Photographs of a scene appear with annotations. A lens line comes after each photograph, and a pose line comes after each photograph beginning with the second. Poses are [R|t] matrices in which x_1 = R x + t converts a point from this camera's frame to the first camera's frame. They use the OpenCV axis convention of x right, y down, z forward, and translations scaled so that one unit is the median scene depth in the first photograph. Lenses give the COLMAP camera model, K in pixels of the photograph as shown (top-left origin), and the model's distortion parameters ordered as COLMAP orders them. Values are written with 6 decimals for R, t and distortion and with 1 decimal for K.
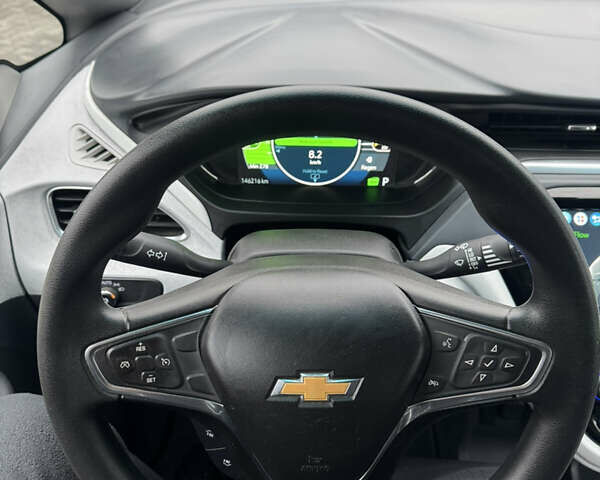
lens RADIAL K [[538.8, 0, 300.0], [0, 538.8, 240.0], [0, 0, 1]] dist [0.000817, -0.000229]
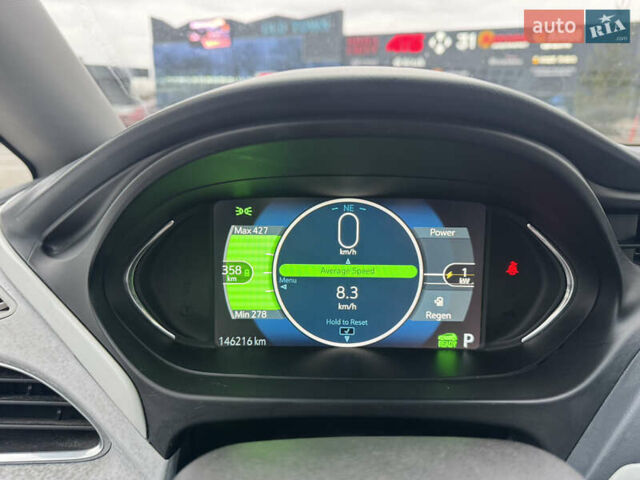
lens RADIAL K [[450.2, 0, 320.0], [0, 450.2, 240.0], [0, 0, 1]] dist [0.085990, -0.138934]
pose [[0.999360, 0.000042, 0.035761, -0.018666], [0.014030, 0.919368, -0.393149, -0.017891], [-0.032894, 0.393399, 0.918779, 0.518978]]
